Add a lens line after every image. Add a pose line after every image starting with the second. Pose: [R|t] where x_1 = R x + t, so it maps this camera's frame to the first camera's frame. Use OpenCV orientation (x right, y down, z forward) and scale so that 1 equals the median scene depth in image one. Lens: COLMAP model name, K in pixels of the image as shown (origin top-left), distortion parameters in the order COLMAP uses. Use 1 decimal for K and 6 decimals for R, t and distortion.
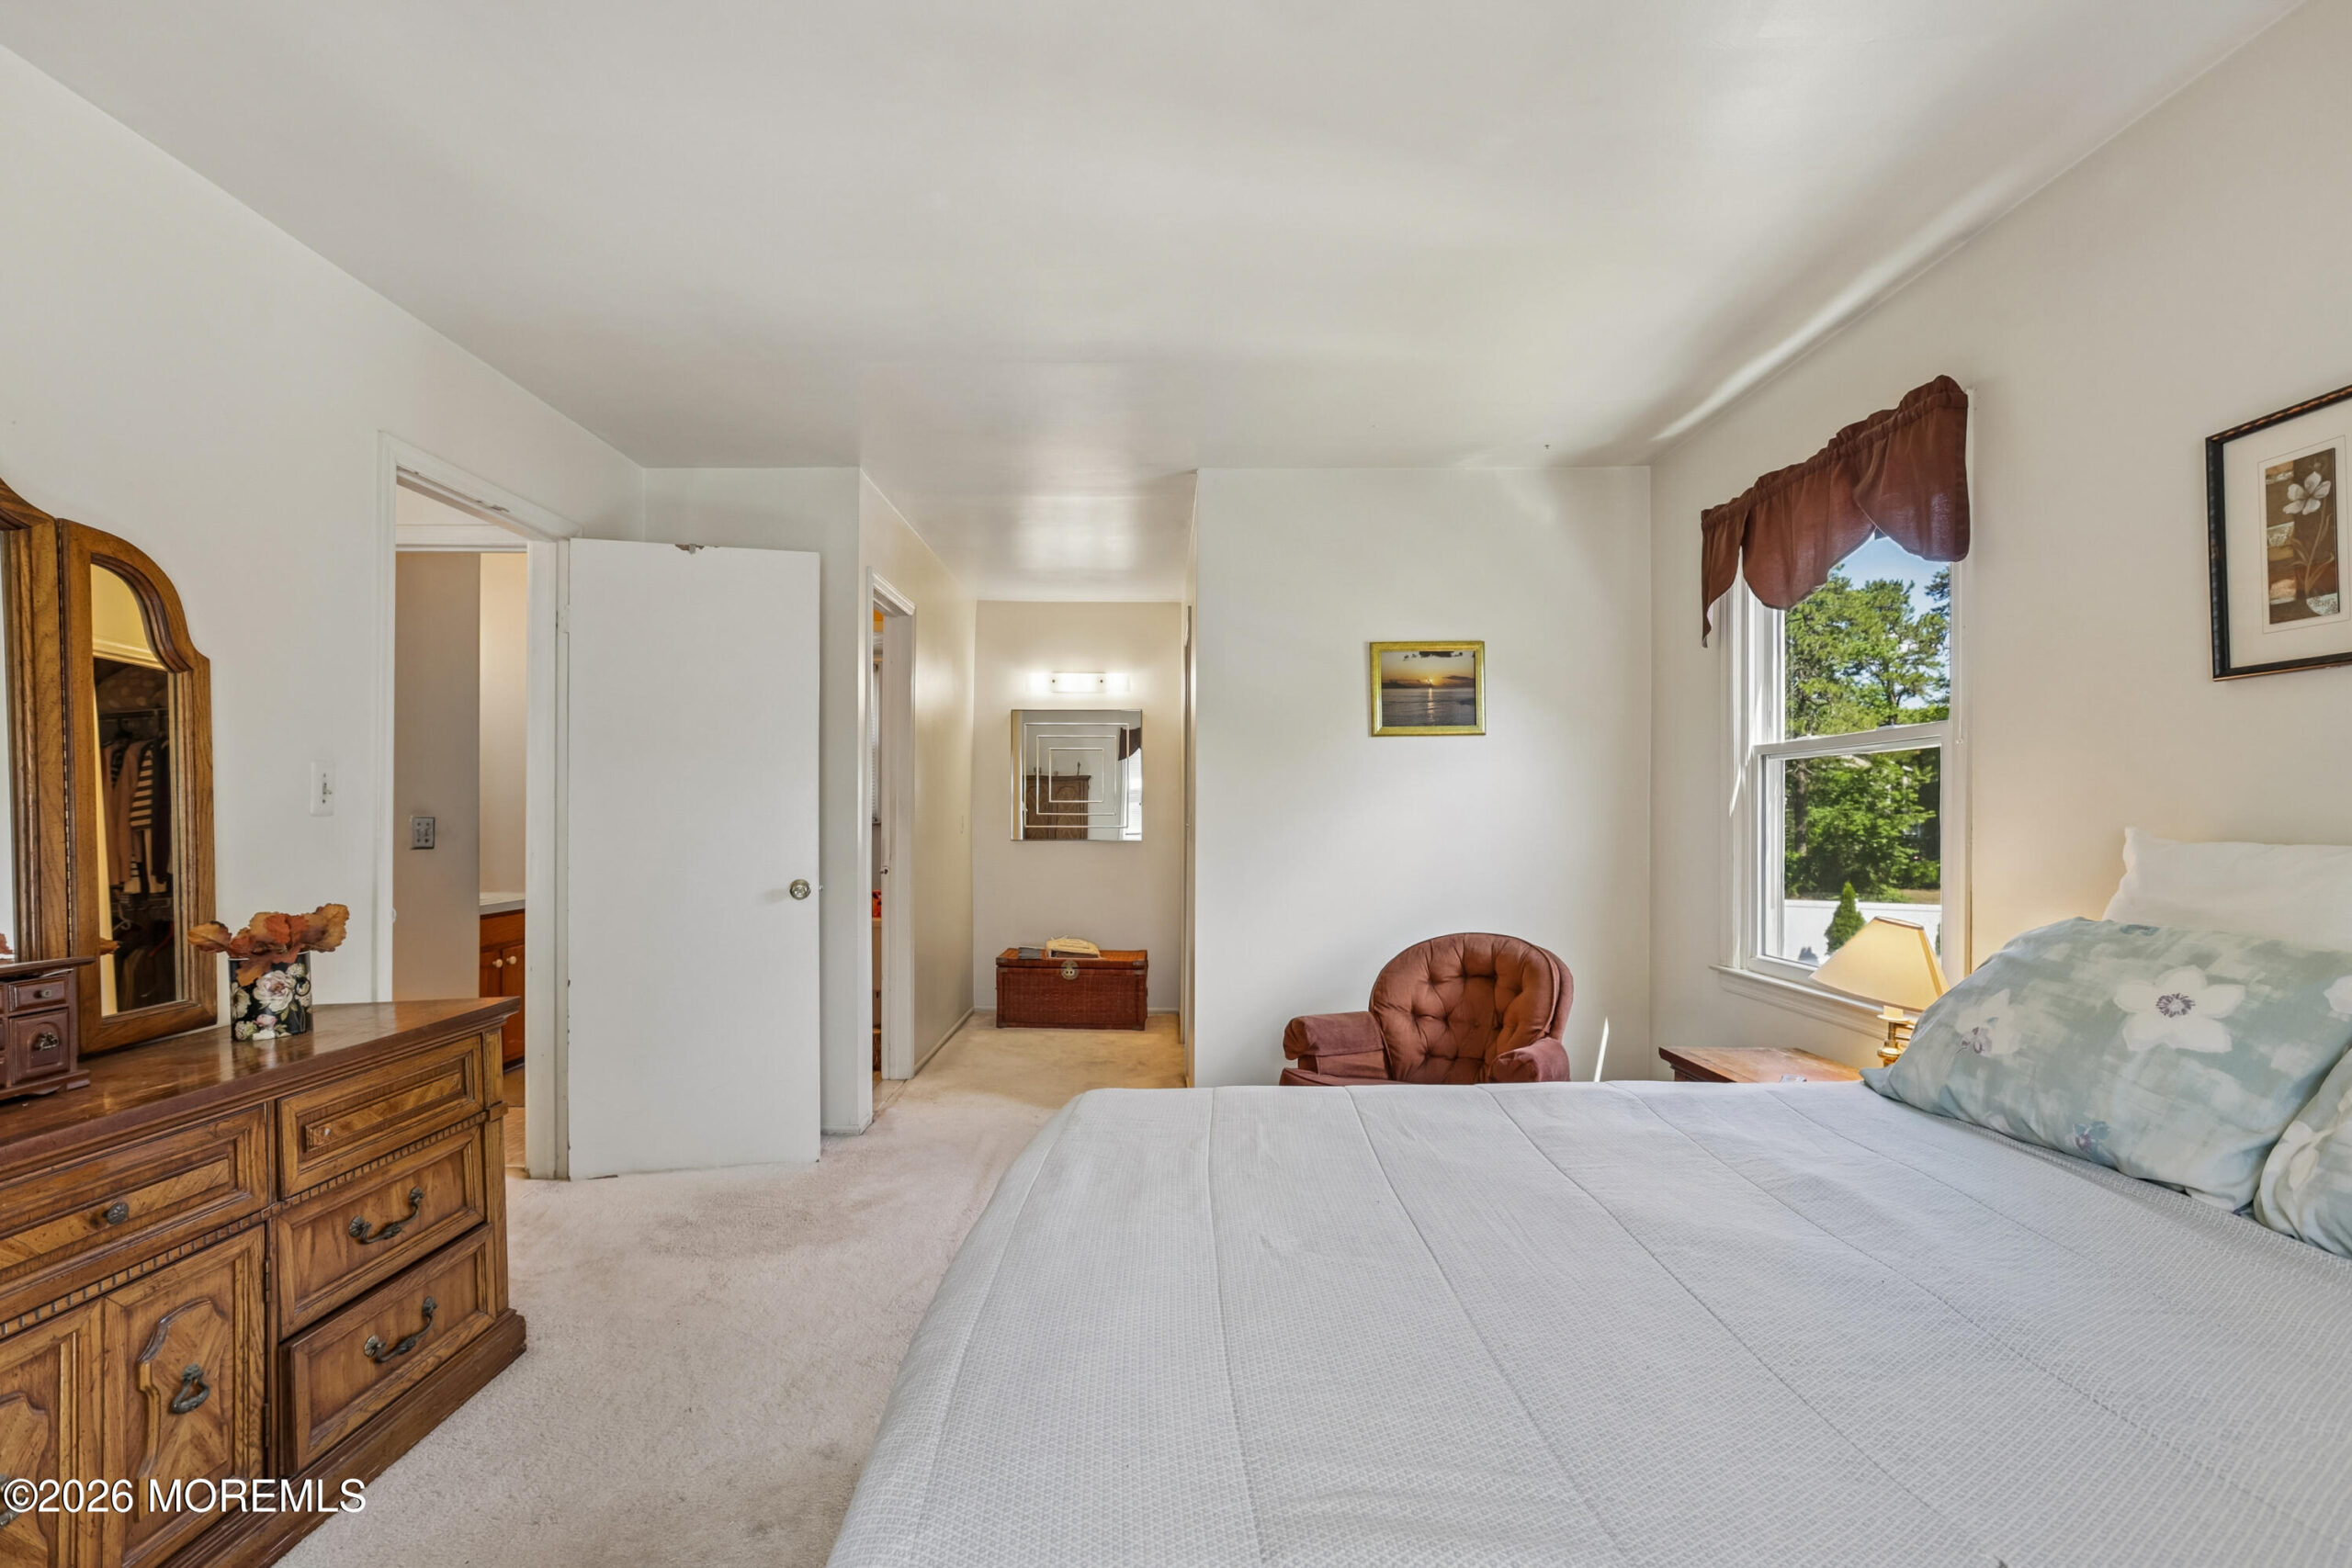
lens RADIAL K [[1060.9, 0, 1159.2], [0, 1060.9, 766.7], [0, 0, 1]] dist [-0.043678, 0.017487]
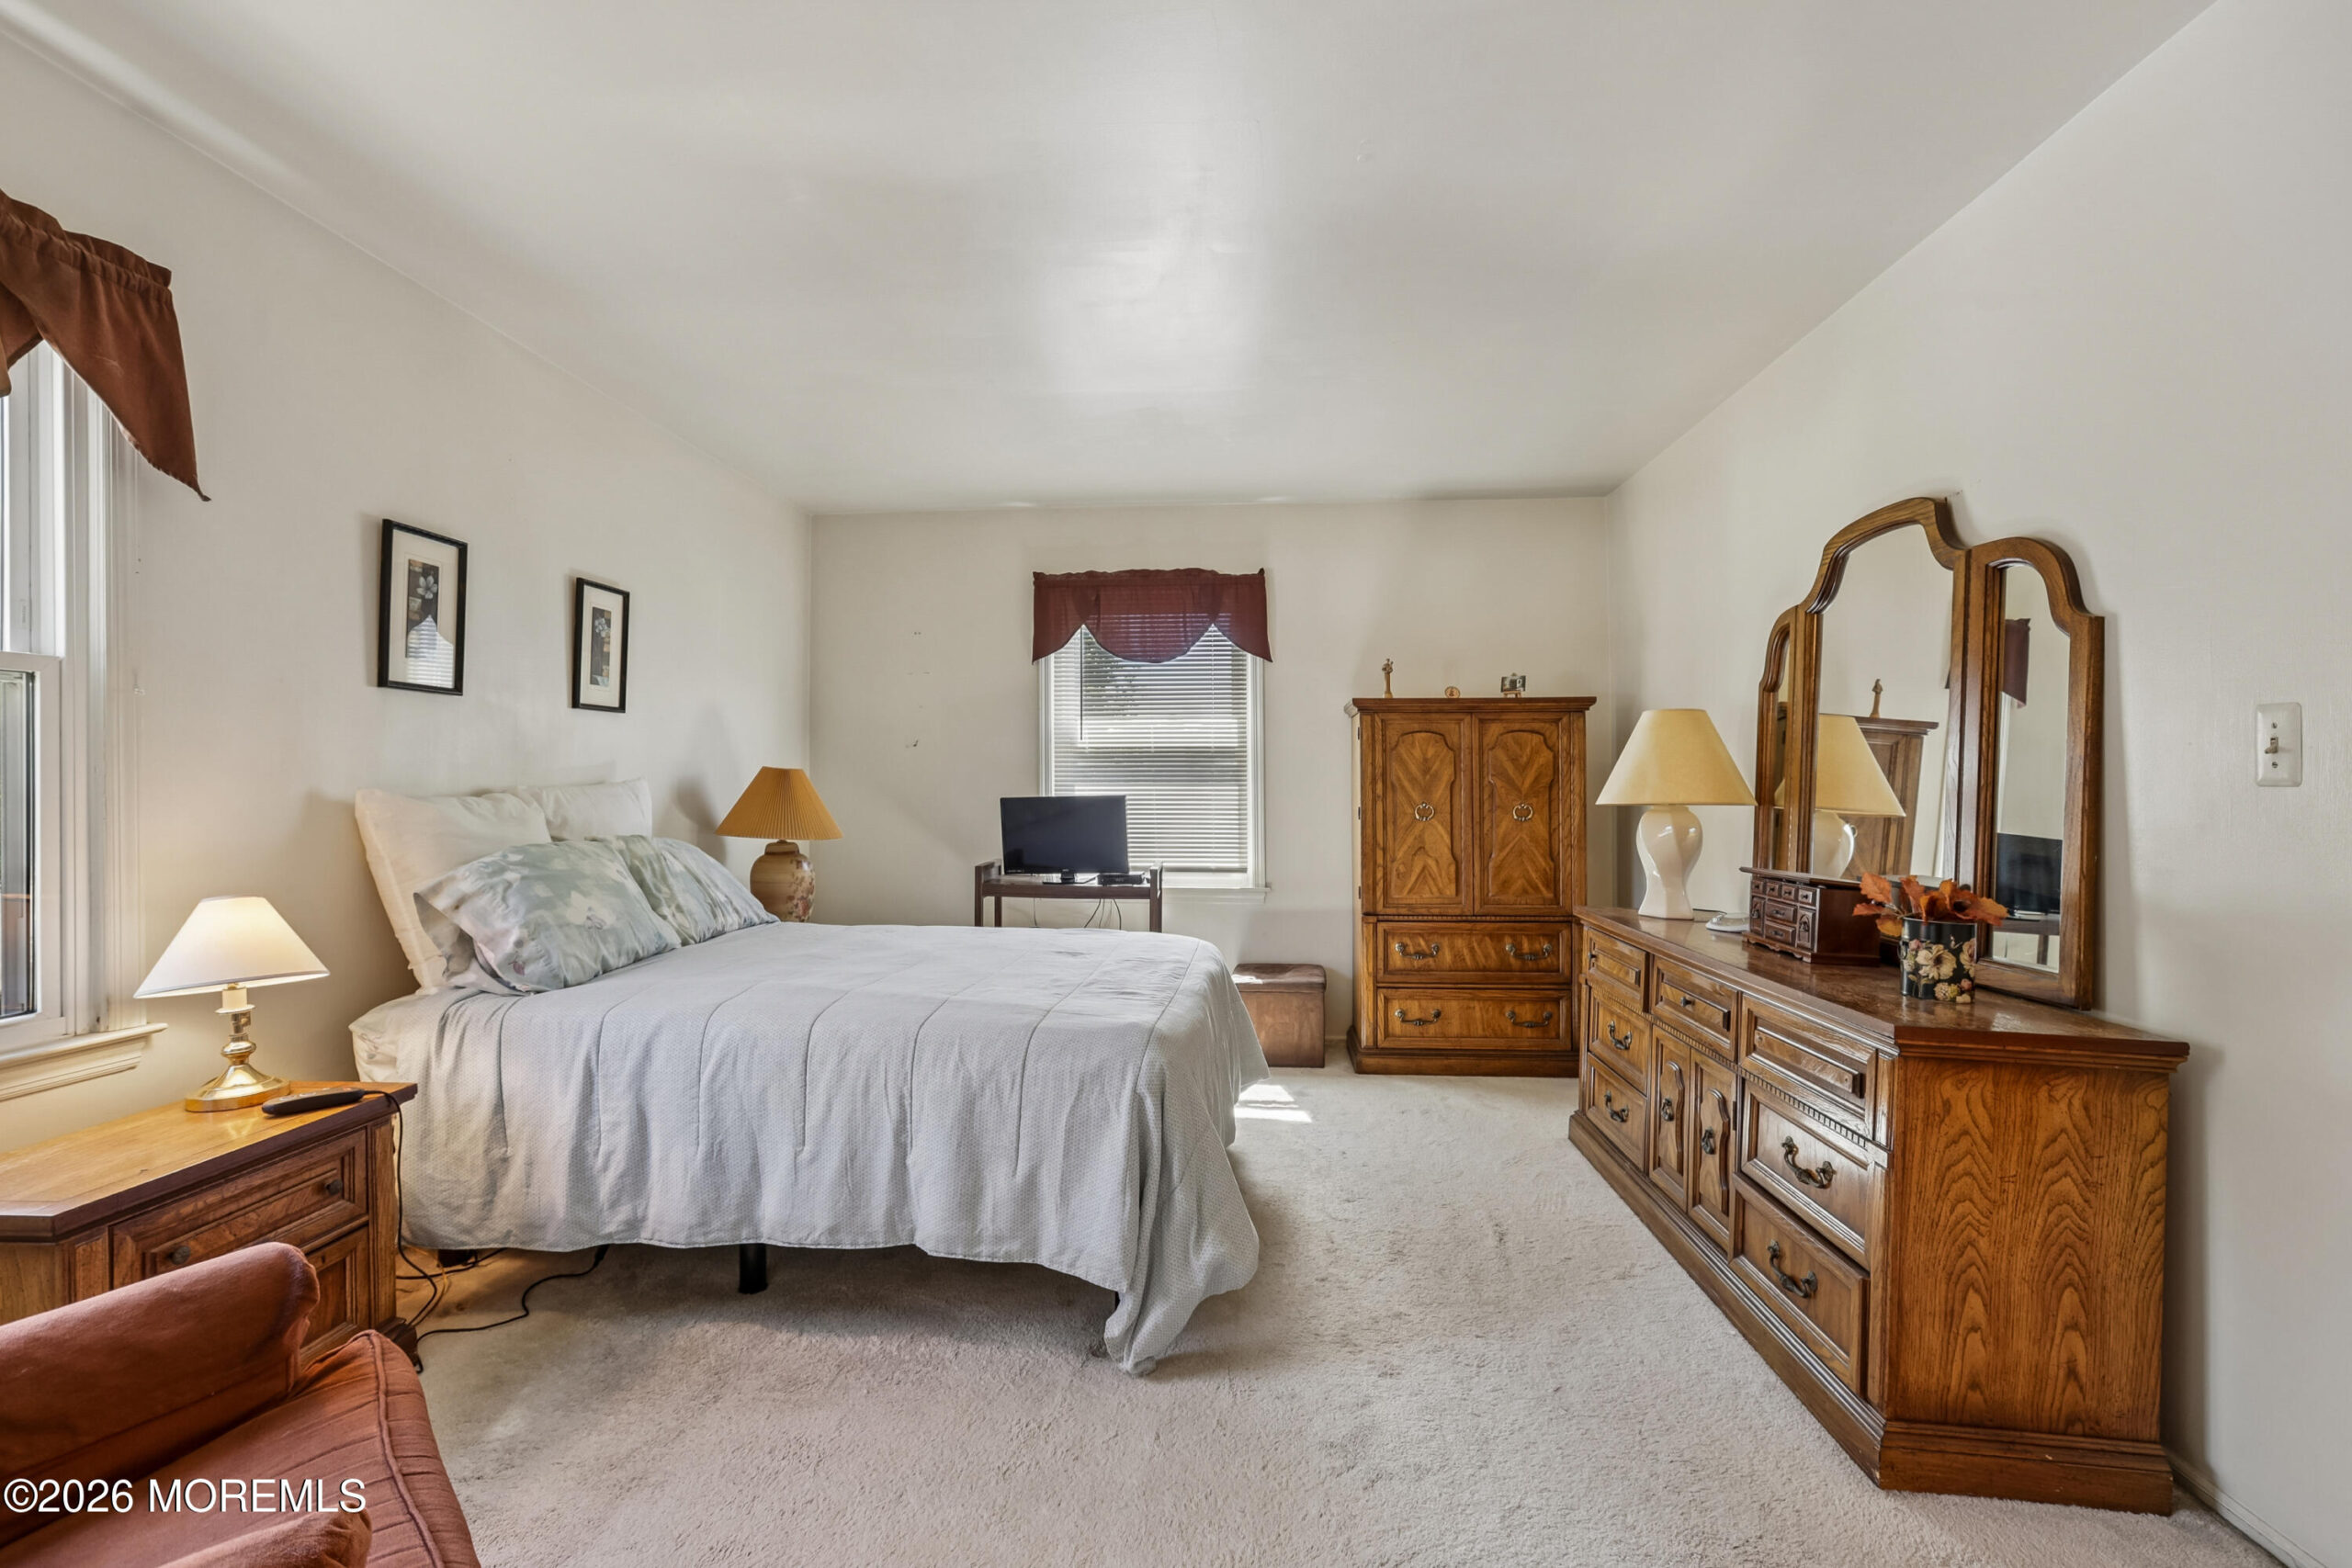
lens RADIAL K [[1060.9, 0, 1159.2], [0, 1060.9, 766.7], [0, 0, 1]] dist [-0.043678, 0.017487]
pose [[-0.994368, -0.000800, 0.105977, -0.223686], [-0.007408, 0.998050, -0.061973, 0.113847], [-0.105721, -0.062409, -0.992435, 2.391806]]
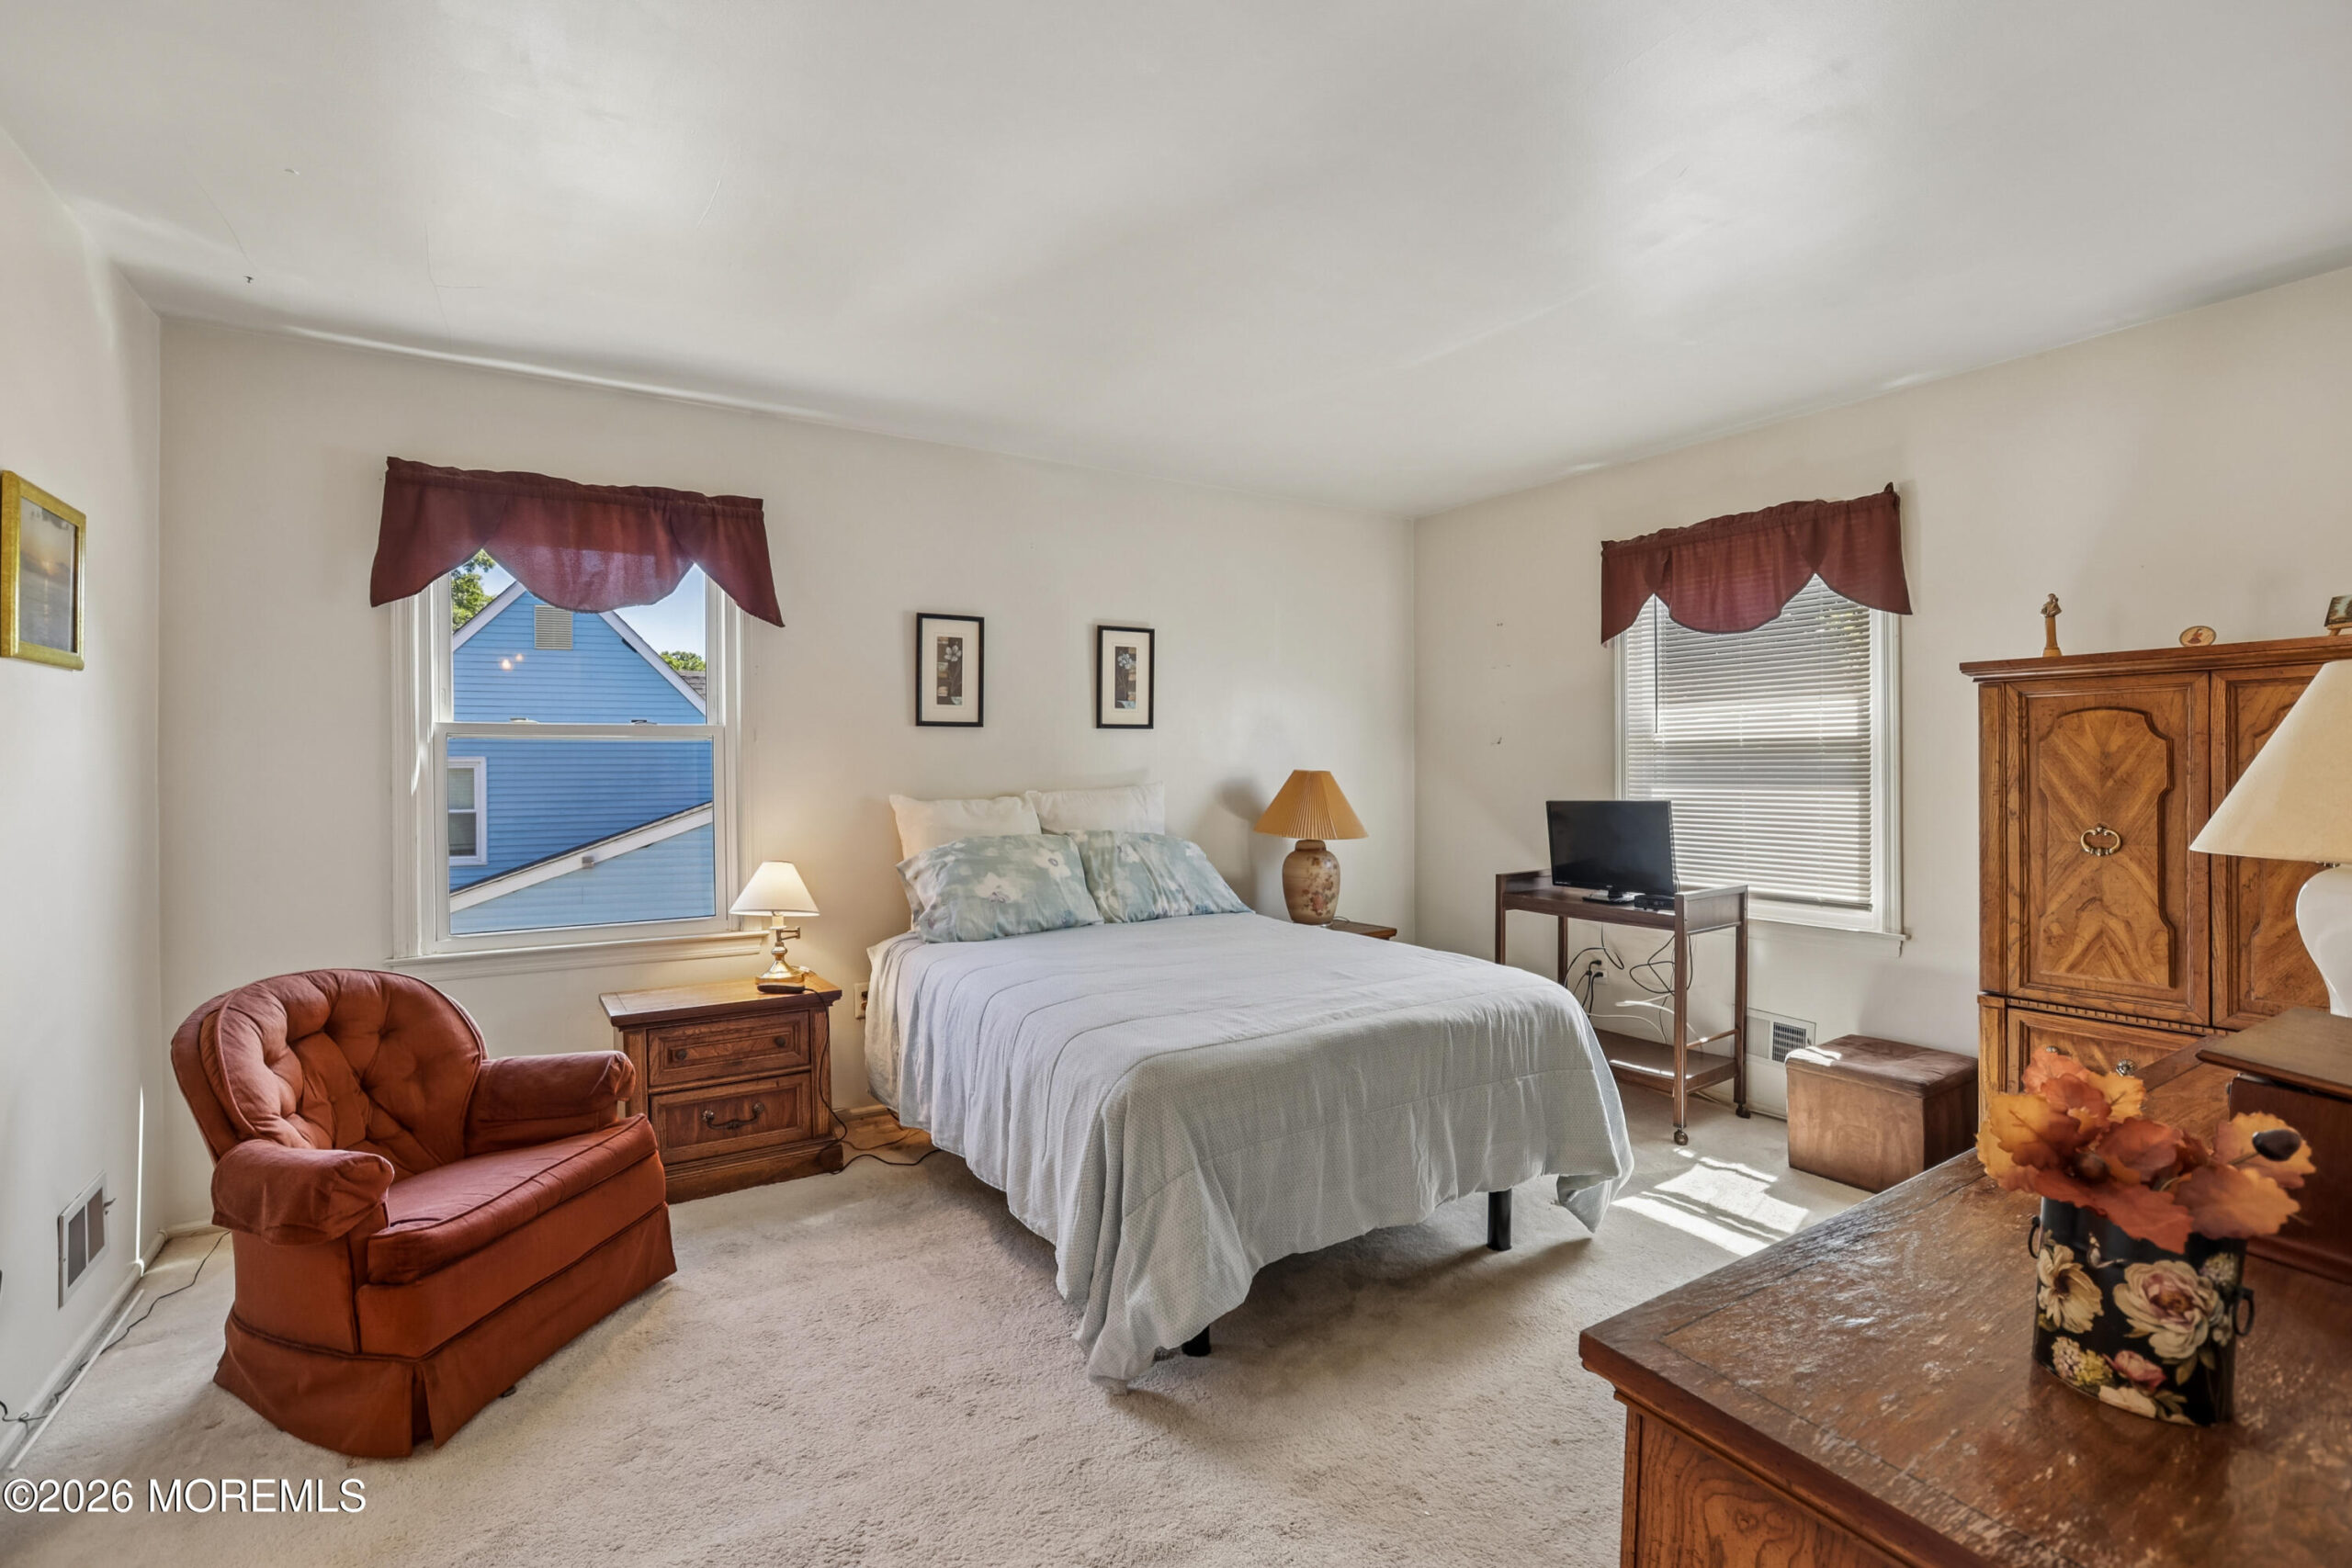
lens RADIAL K [[1060.9, 0, 1159.2], [0, 1060.9, 766.7], [0, 0, 1]] dist [-0.043678, 0.017487]
pose [[-0.515867, 0.001143, 0.856668, -1.166762], [-0.034488, 0.999161, -0.022102, 0.033563], [-0.855974, -0.040946, -0.515395, 1.757155]]
